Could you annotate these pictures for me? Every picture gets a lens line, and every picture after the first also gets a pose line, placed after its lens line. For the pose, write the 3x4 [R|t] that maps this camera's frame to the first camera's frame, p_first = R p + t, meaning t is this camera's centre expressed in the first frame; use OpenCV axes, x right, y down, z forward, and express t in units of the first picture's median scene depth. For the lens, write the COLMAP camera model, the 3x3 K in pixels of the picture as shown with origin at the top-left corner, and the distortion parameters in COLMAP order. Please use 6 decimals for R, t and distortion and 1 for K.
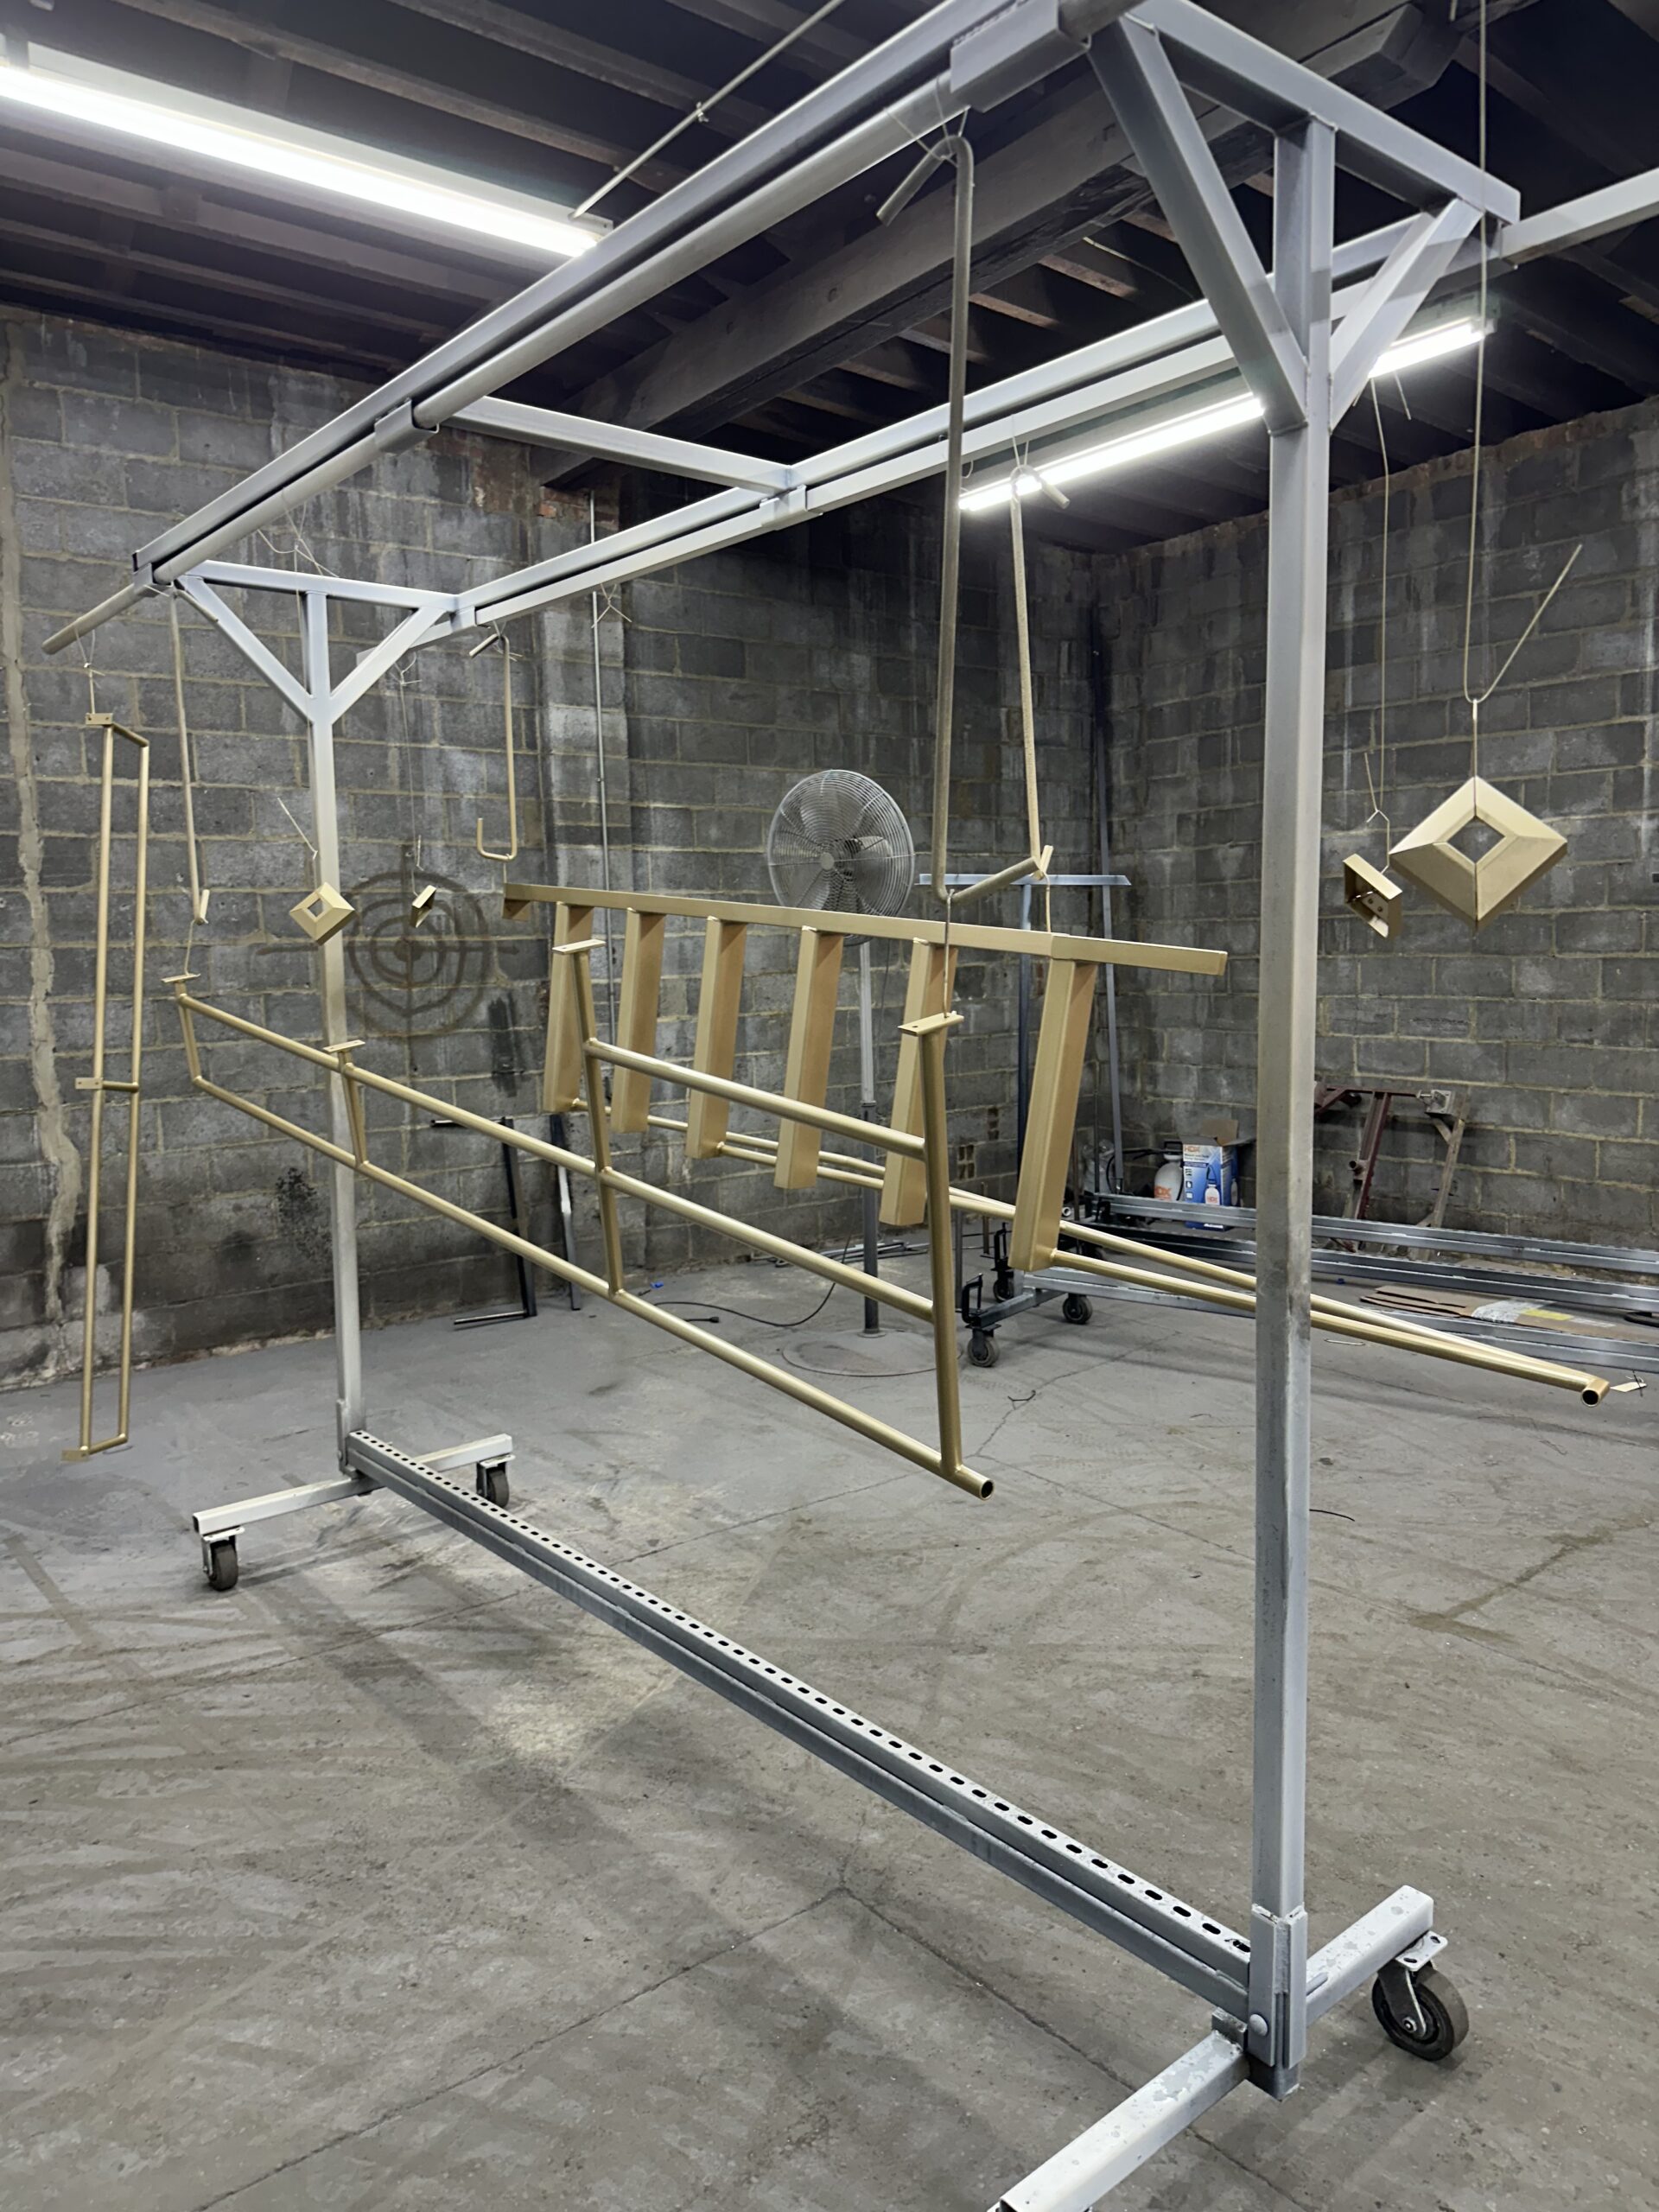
lens RADIAL K [[1524.0, 0, 864.6], [0, 1524.0, 1103.3], [0, 0, 1]] dist [0.088820, -0.128805]
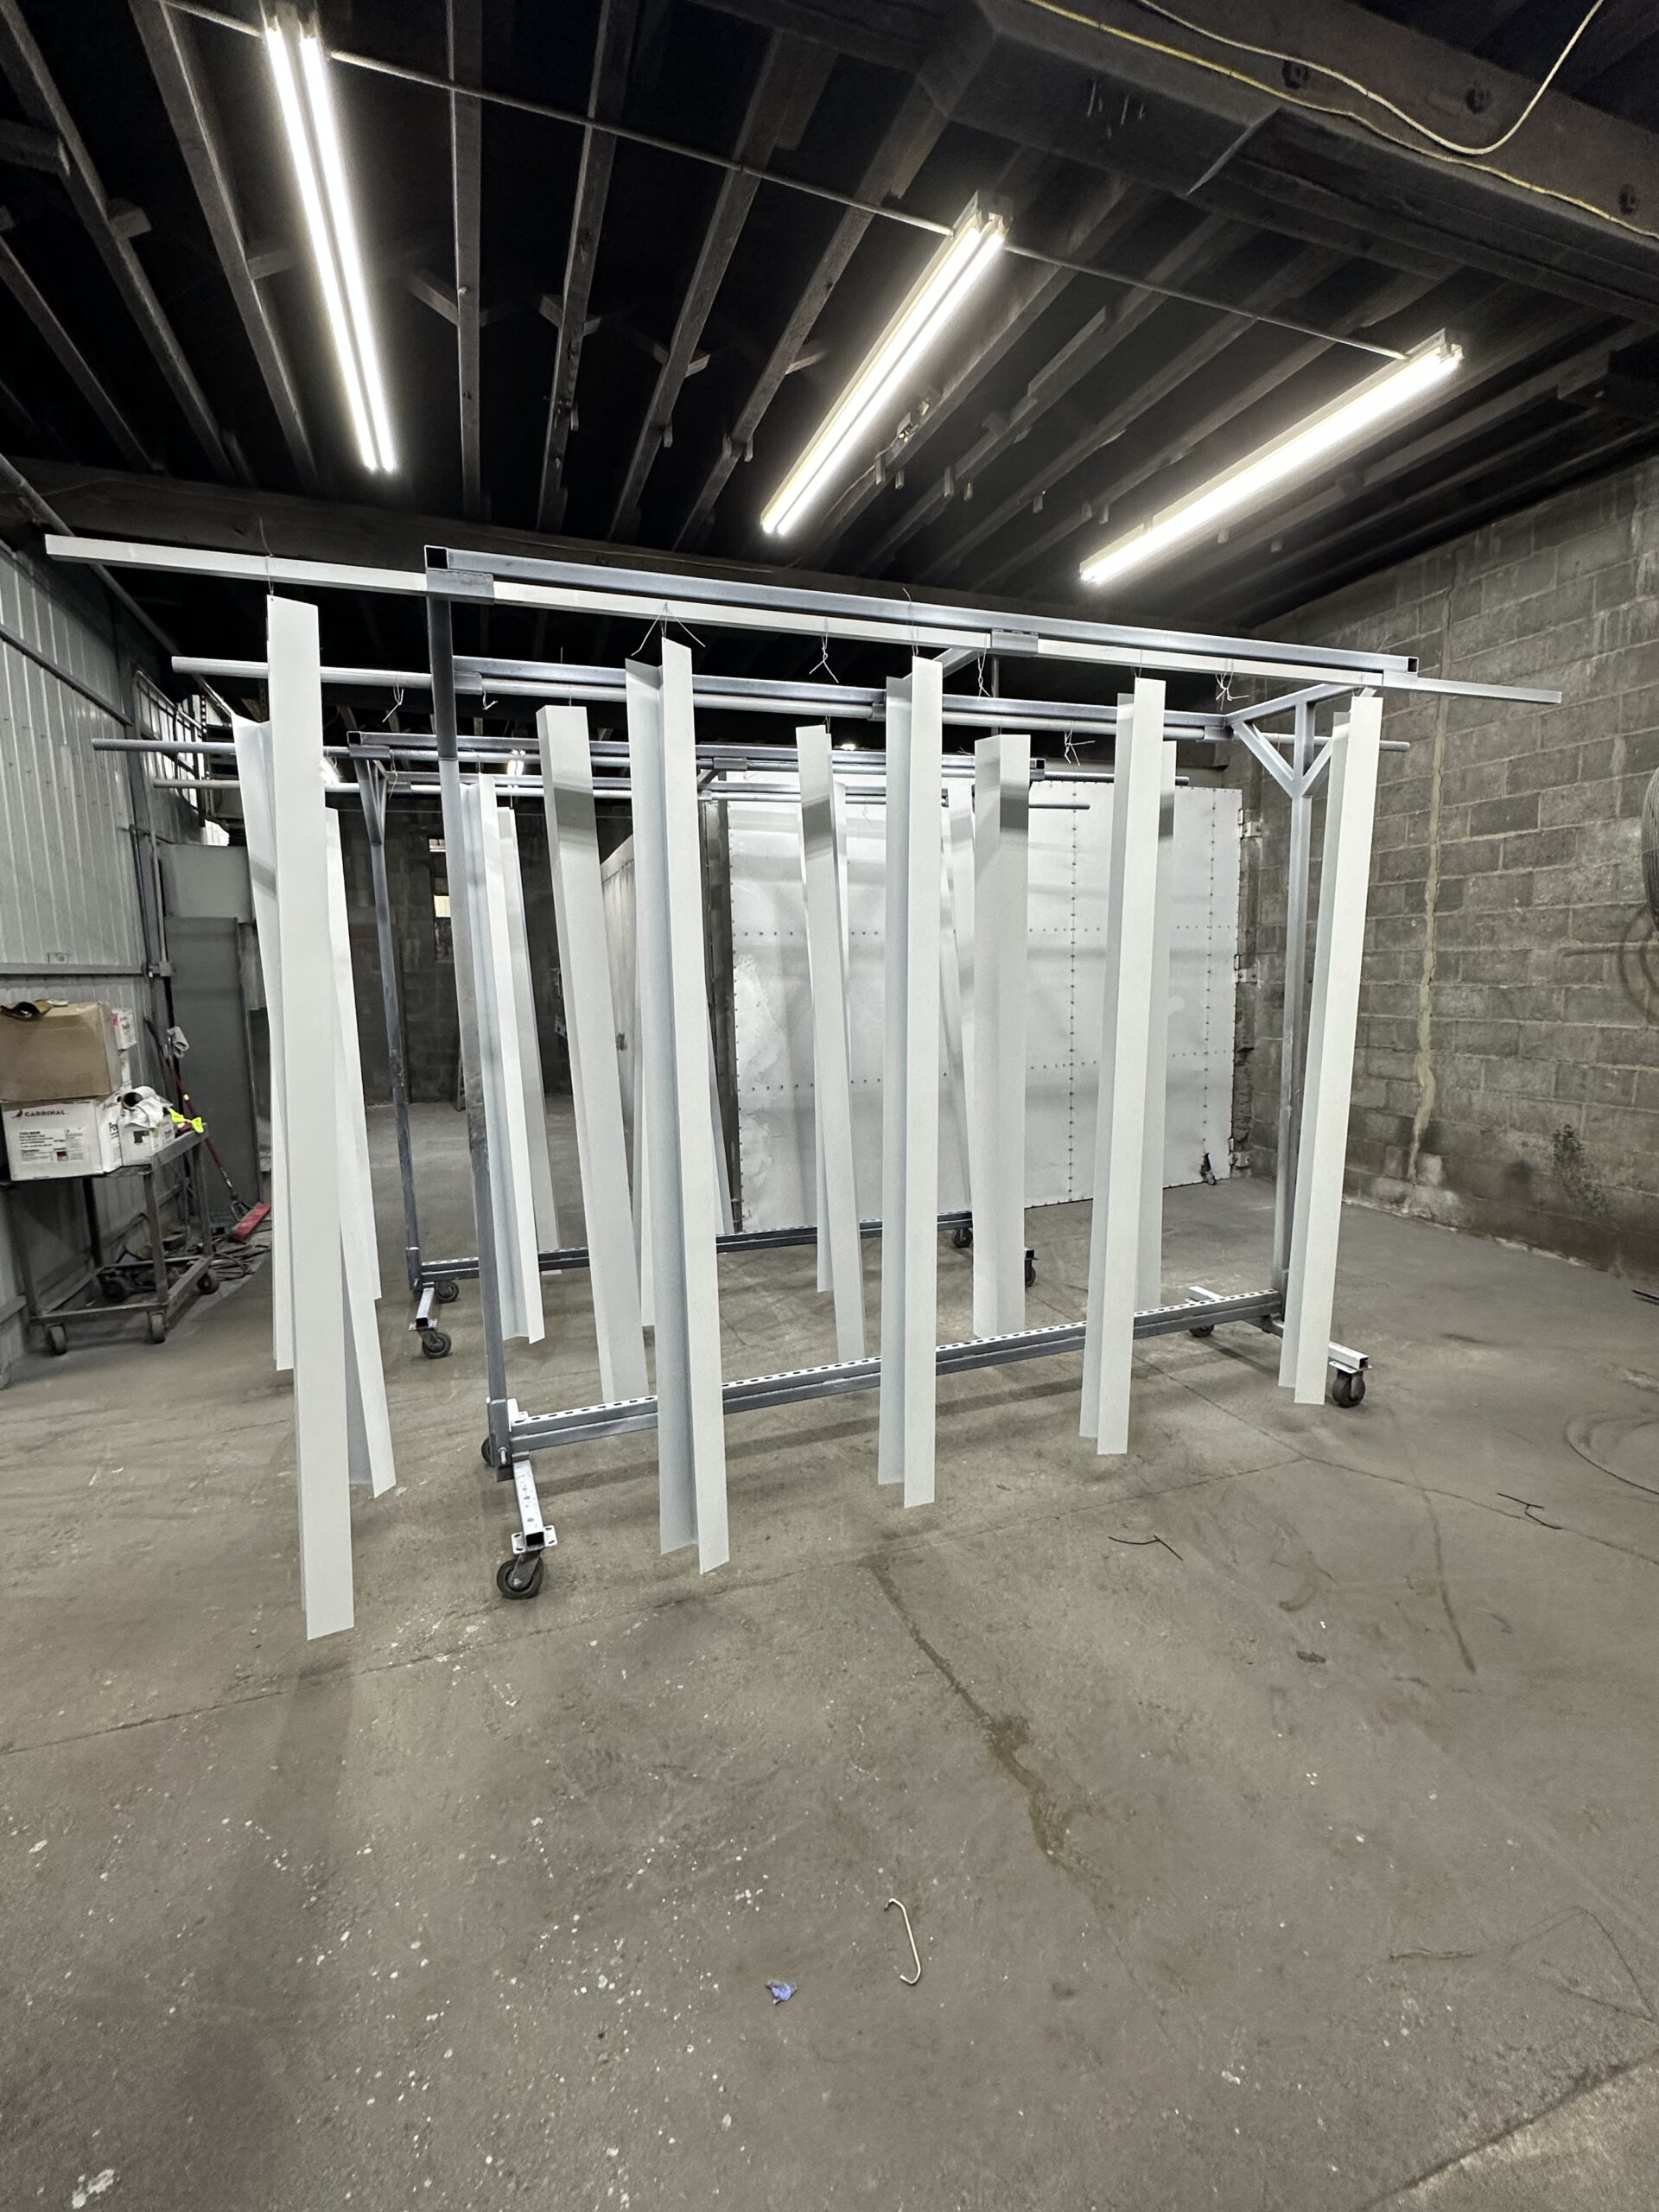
lens RADIAL K [[1012.7, 0, 816.6], [0, 1012.7, 1112.5], [0, 0, 1]] dist [-0.002507, -0.001229]
pose [[-0.330519, 0.163970, -0.929446, 0.623214], [-0.075402, 0.977057, 0.199183, -0.089646], [0.940782, 0.135916, -0.310573, 0.687802]]
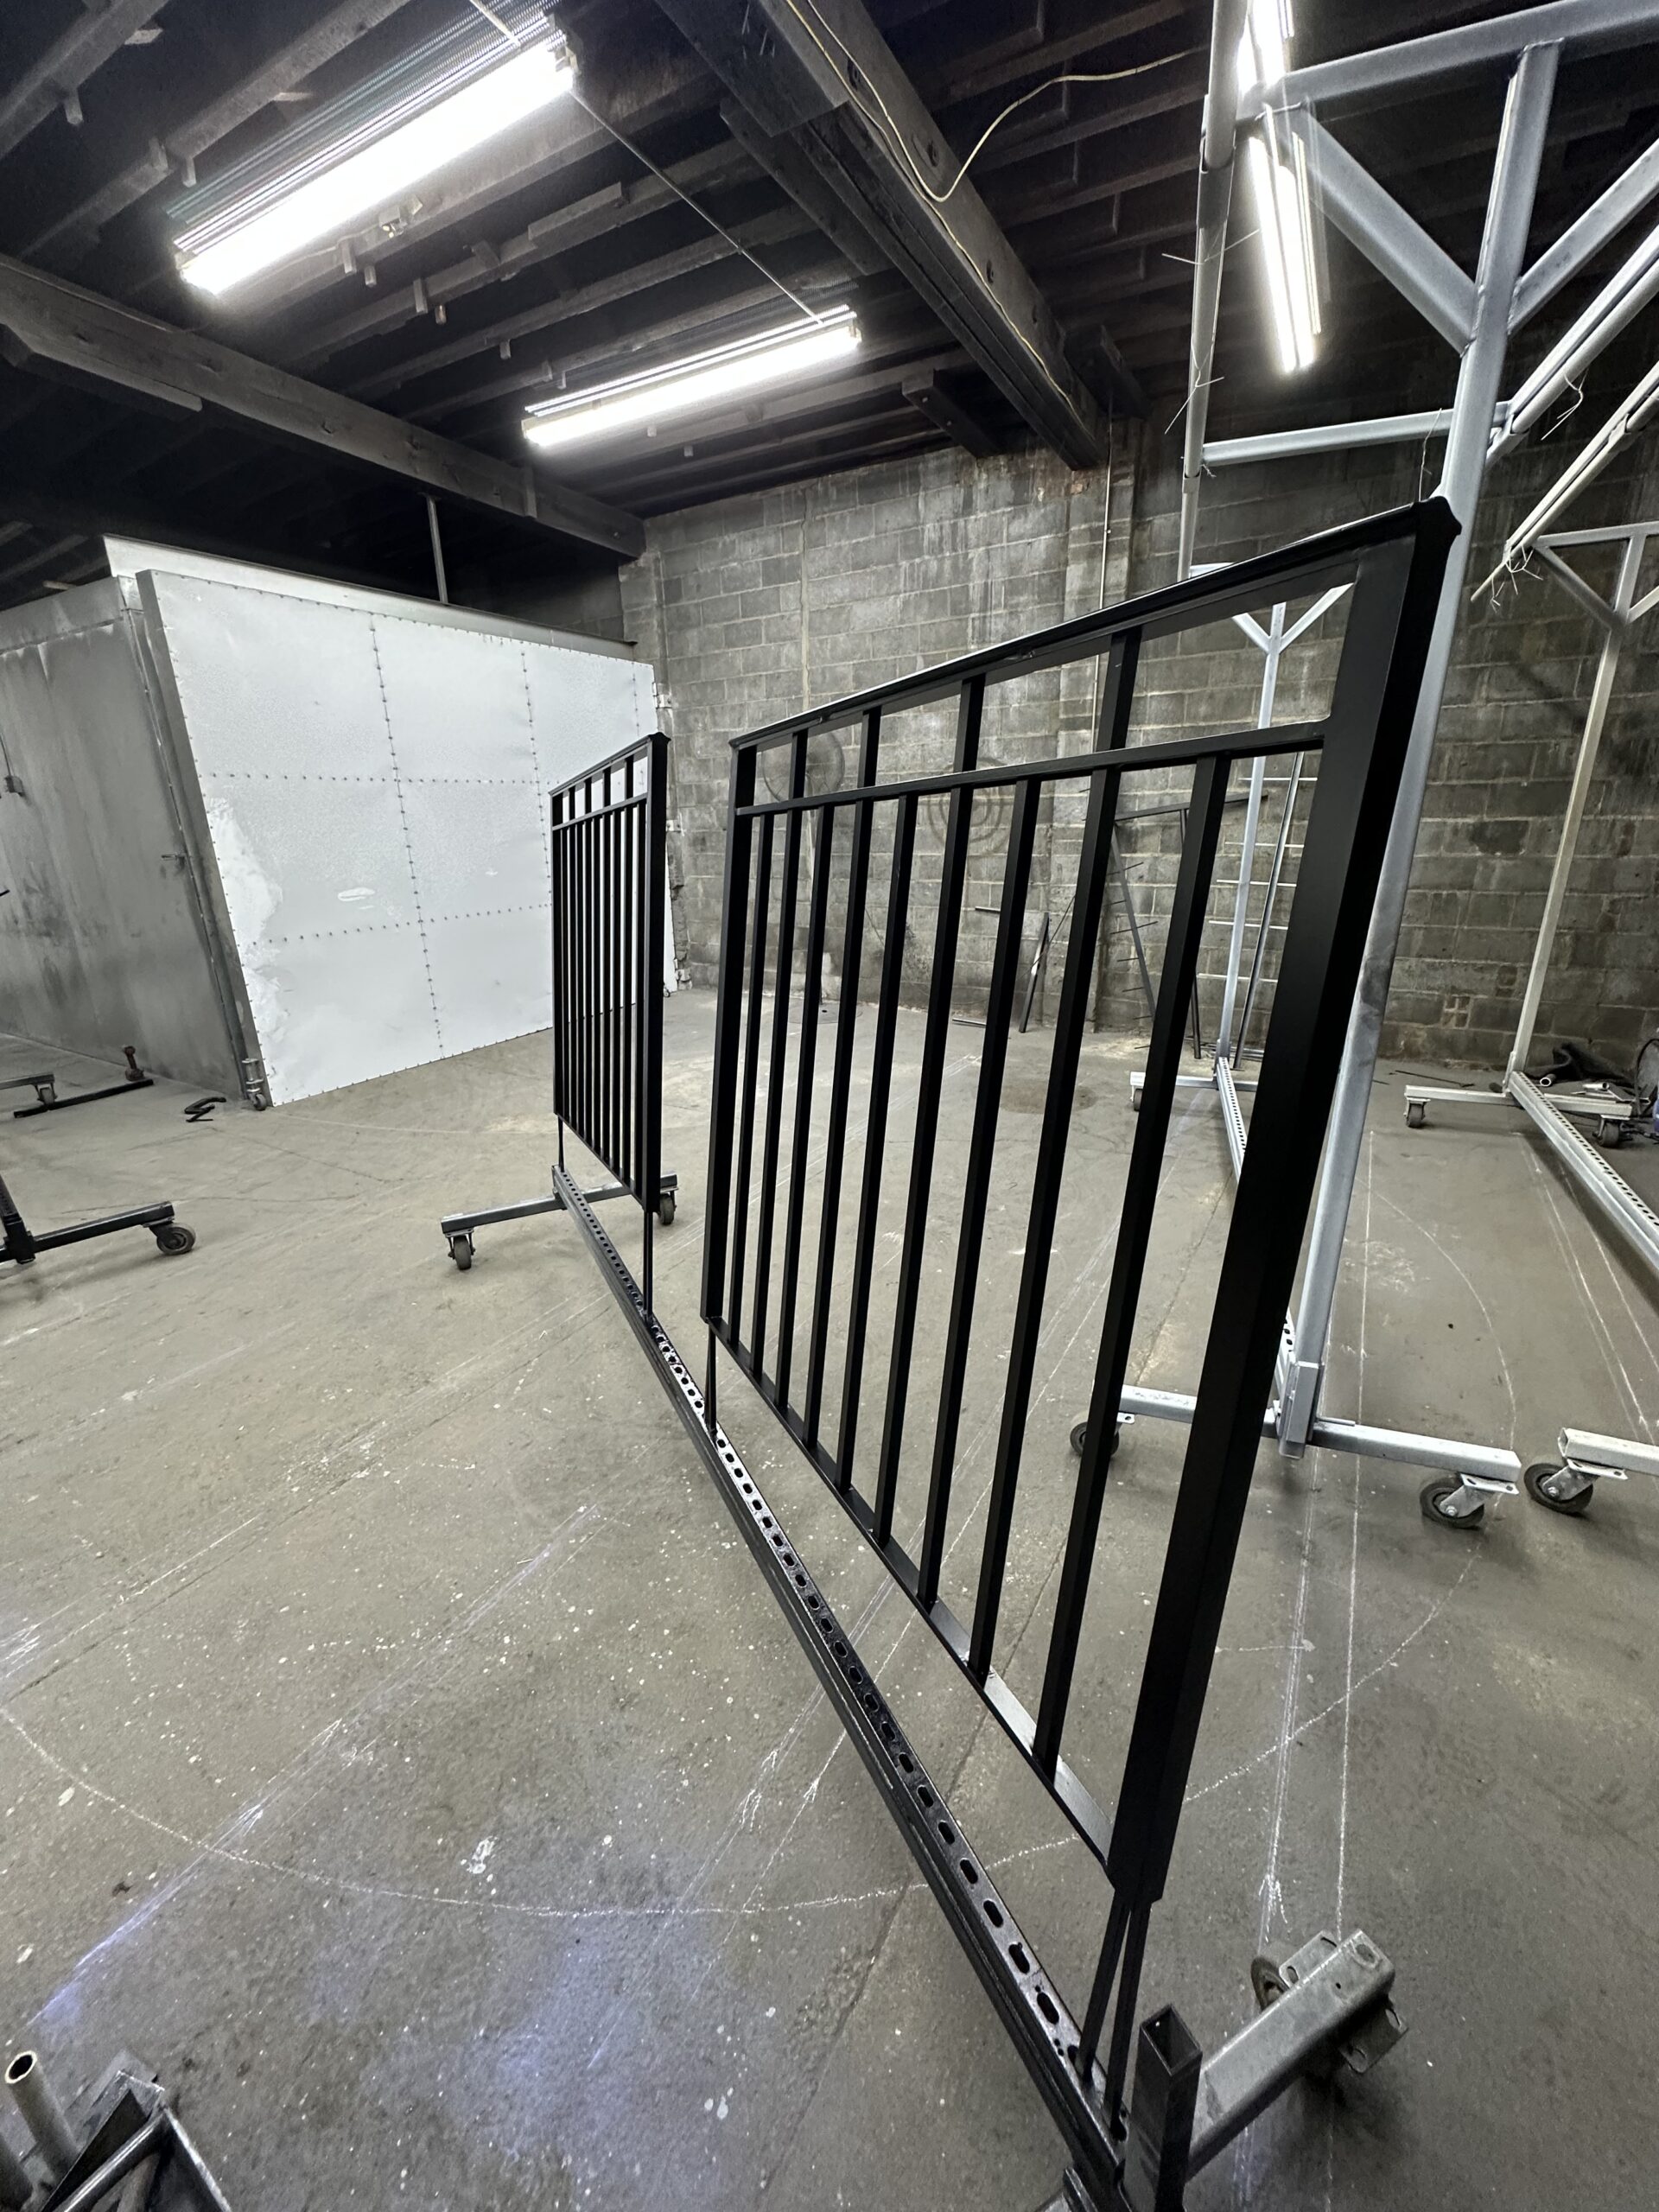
lens RADIAL K [[883.1, 0, 829.9], [0, 883.1, 1110.0], [0, 0, 1]] dist [-0.002442, -0.000216]
pose [[0.355619, 0.308062, -0.882402, 0.677635], [-0.090785, 0.951039, 0.295437, -0.054506], [0.930212, -0.024954, 0.366174, 0.501127]]
